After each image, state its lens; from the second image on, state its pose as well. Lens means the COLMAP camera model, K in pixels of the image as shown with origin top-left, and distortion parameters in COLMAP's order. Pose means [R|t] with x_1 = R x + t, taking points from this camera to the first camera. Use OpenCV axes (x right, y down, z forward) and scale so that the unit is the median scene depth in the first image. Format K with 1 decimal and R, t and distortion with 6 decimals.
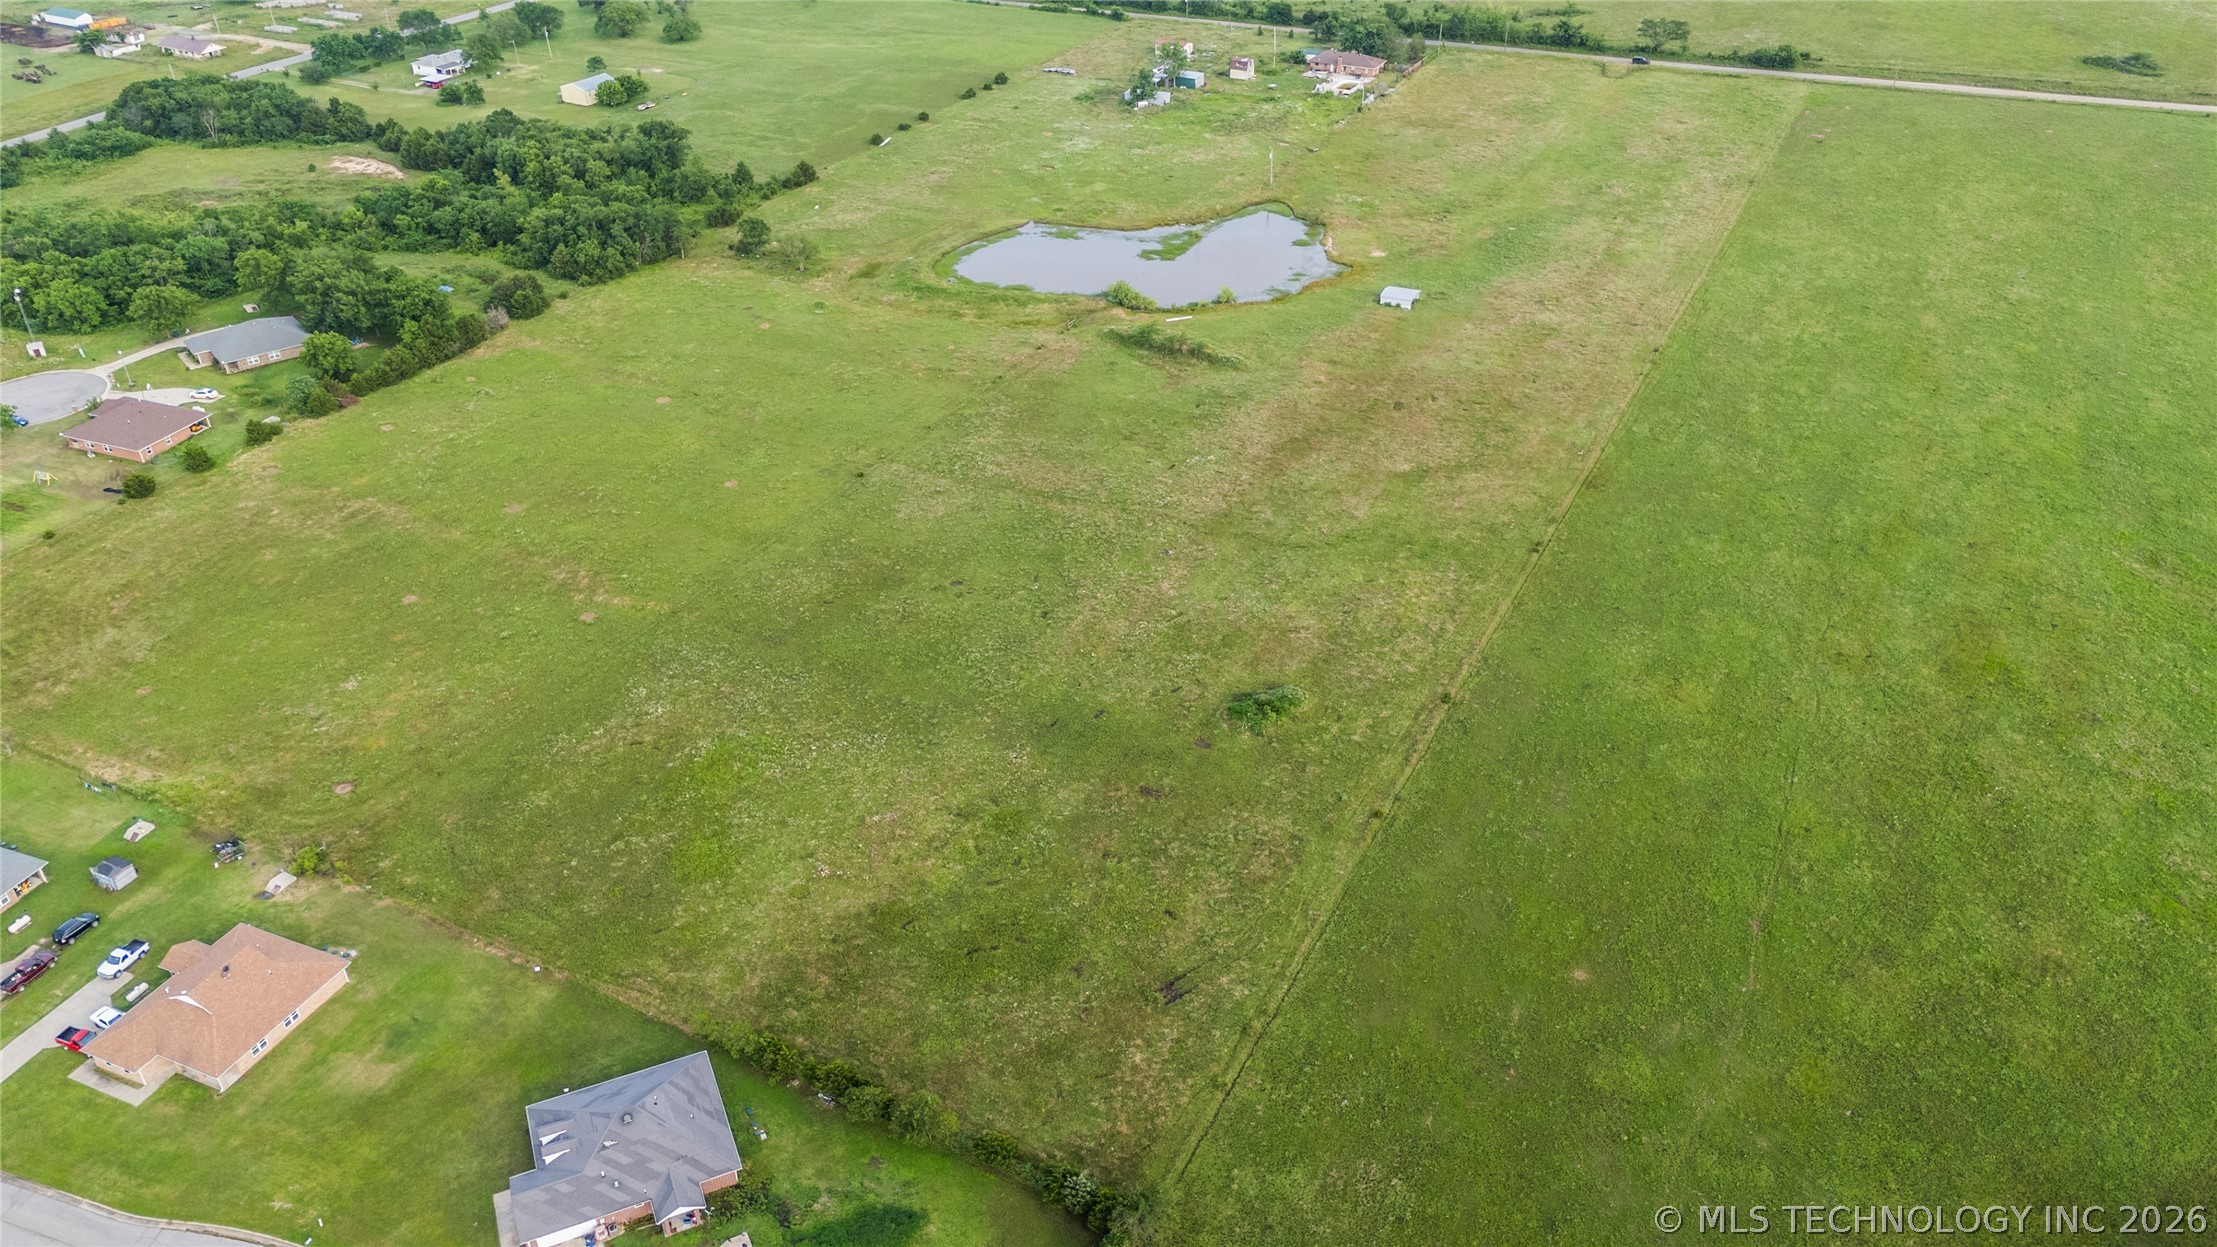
lens RADIAL K [[1635.0, 0, 1110.8], [0, 1635.0, 617.0], [0, 0, 1]] dist [0.066710, -0.061435]
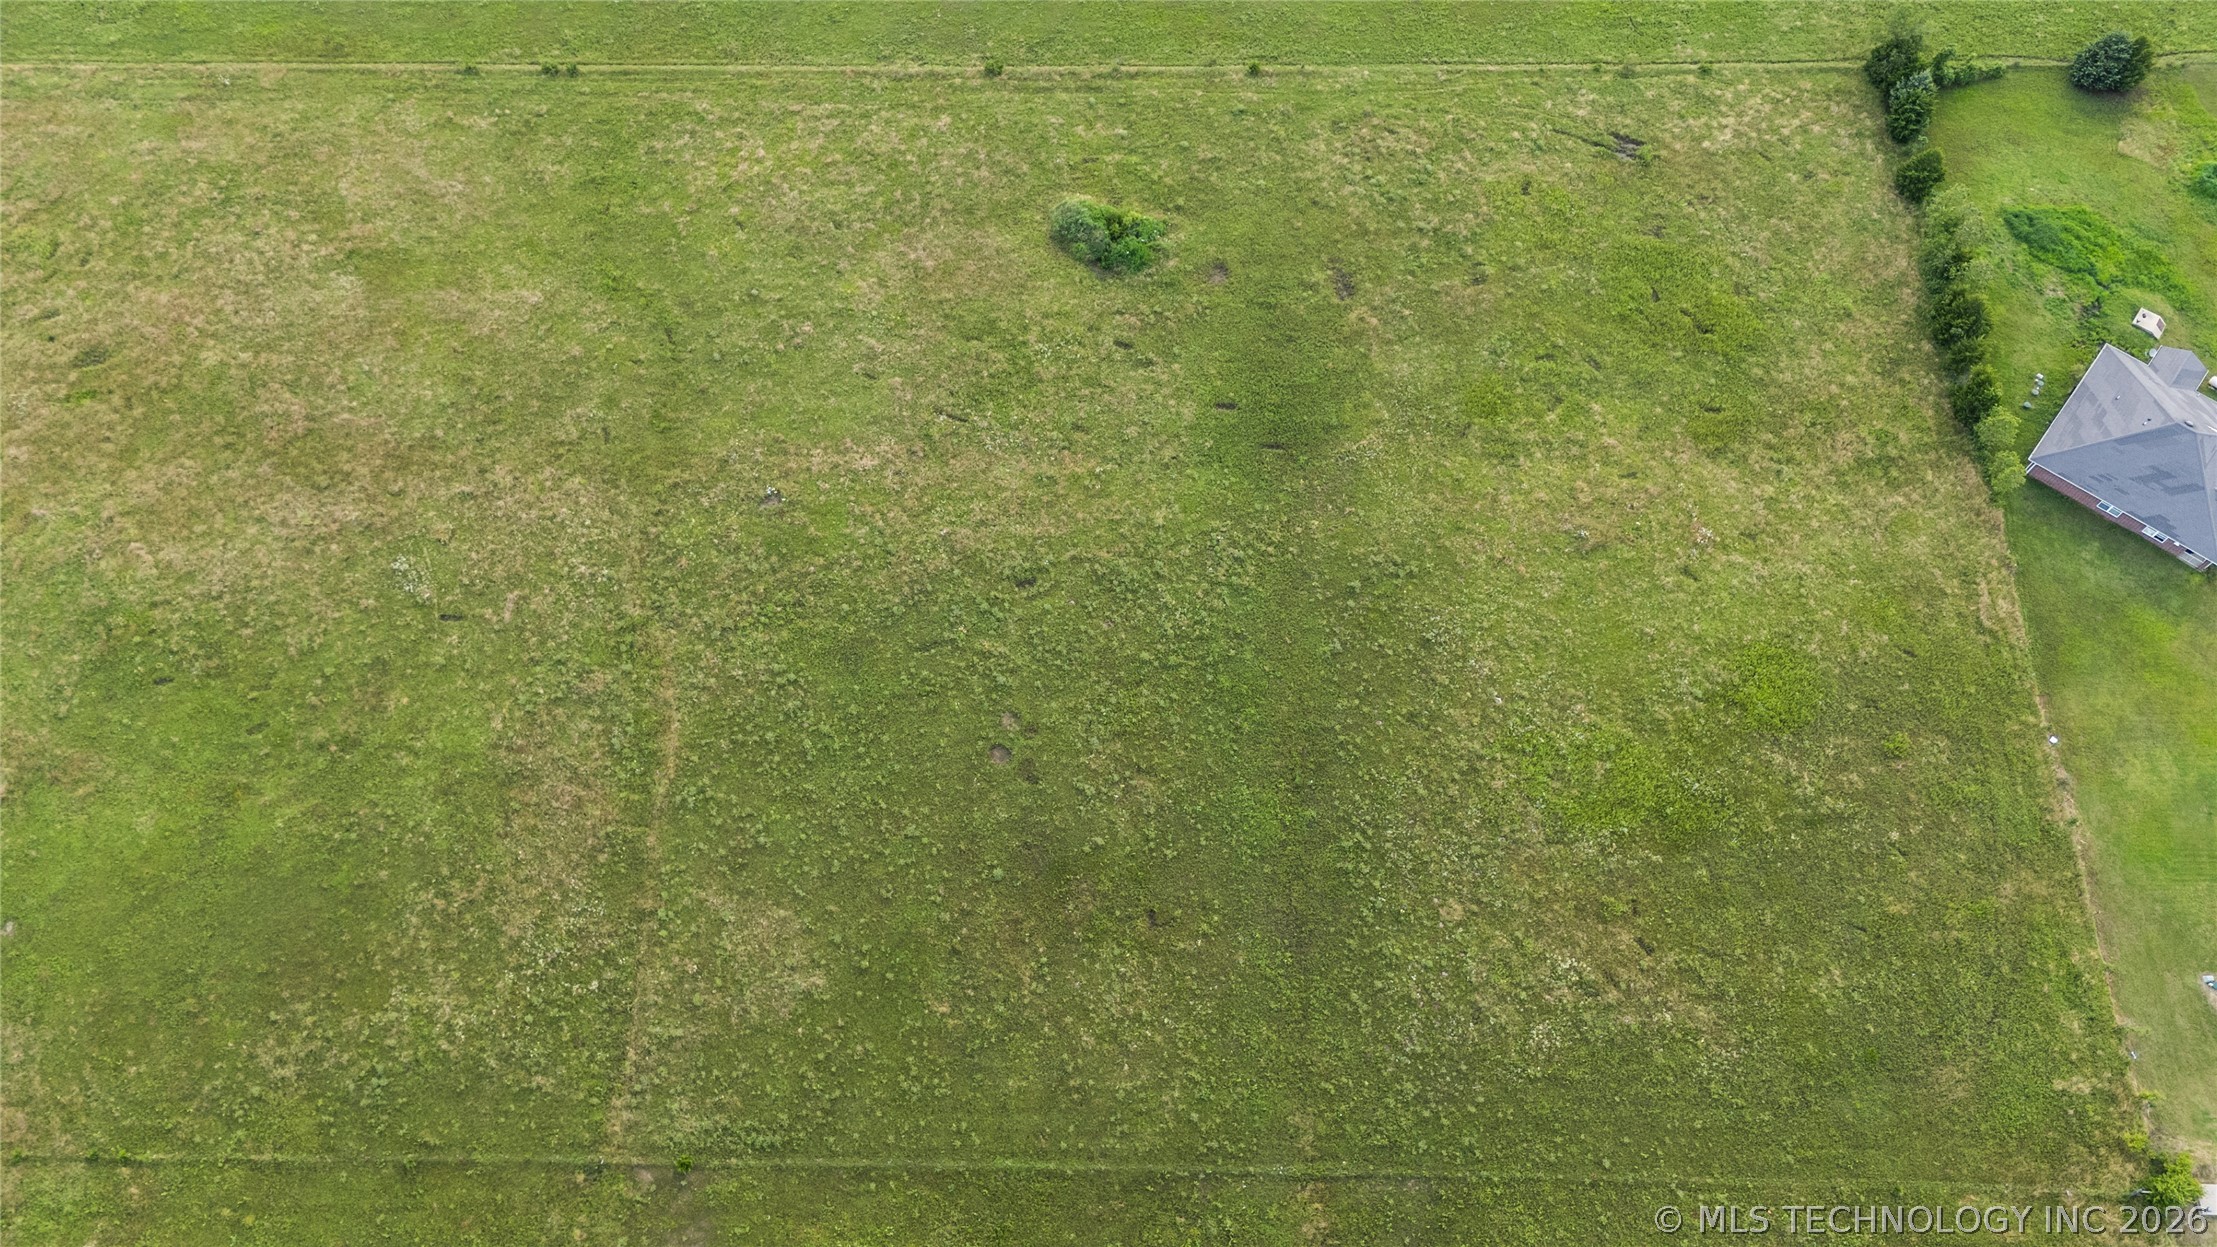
lens RADIAL K [[1635.0, 0, 1104.1], [0, 1635.0, 626.9], [0, 0, 1]] dist [0.066710, -0.061435]
pose [[-0.457626, -0.797025, 0.394120, -0.289778], [0.491649, 0.142503, 0.859054, -0.479503], [-0.740850, 0.586894, 0.326644, 0.742011]]
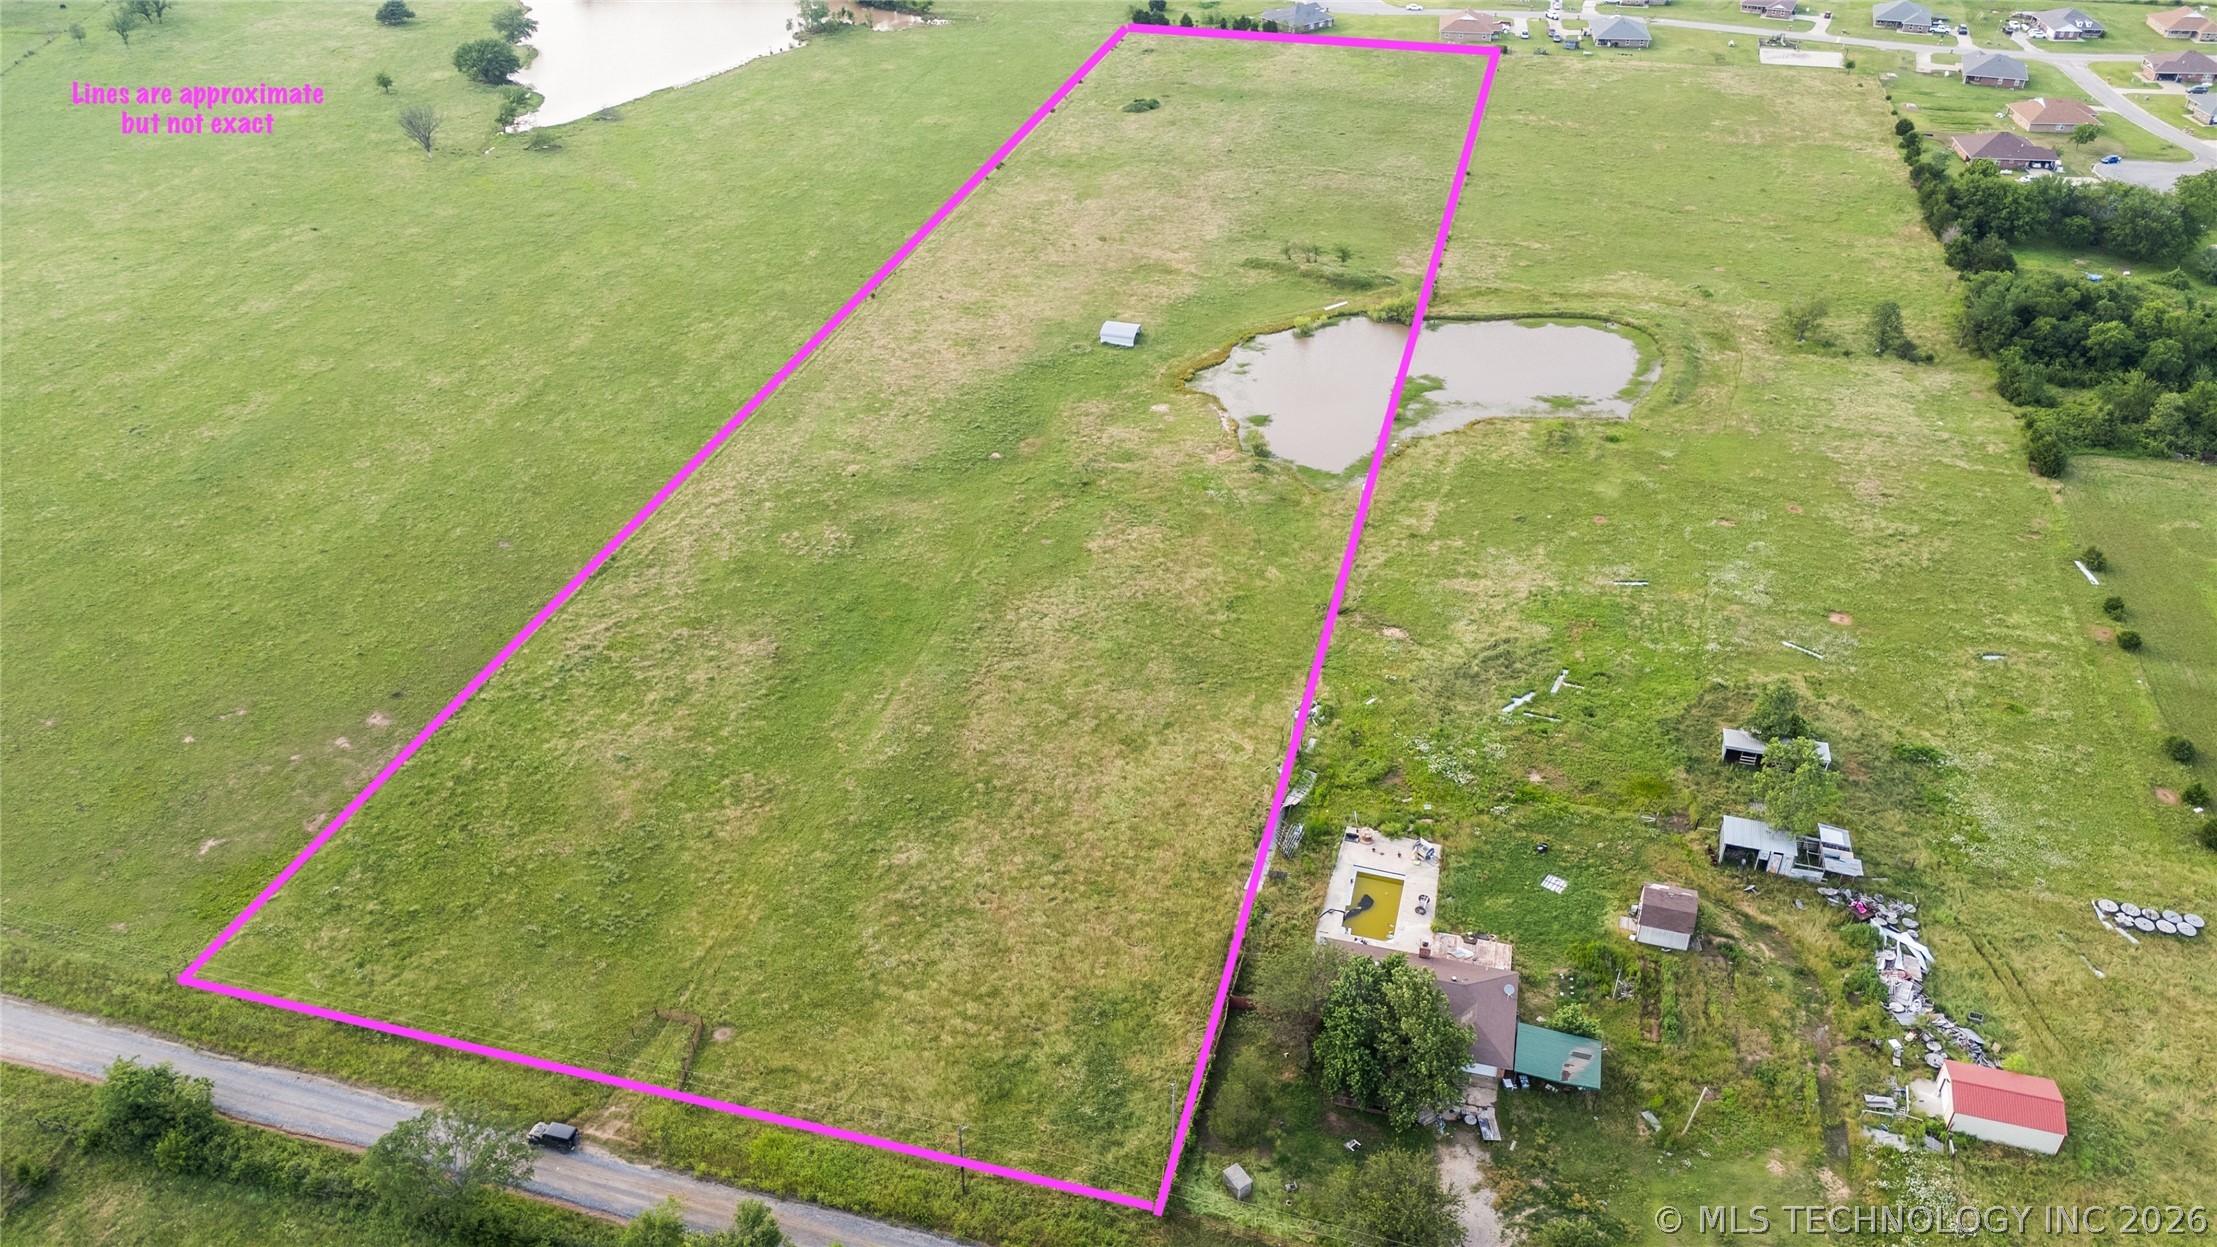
lens RADIAL K [[1635.0, 0, 1110.2], [0, 1635.0, 630.7], [0, 0, 1]] dist [0.066710, -0.061435]
pose [[-0.975030, 0.133066, -0.177793, 0.489863], [-0.111638, 0.398392, 0.910396, -1.288663], [0.191974, 0.907512, -0.373589, 1.987850]]
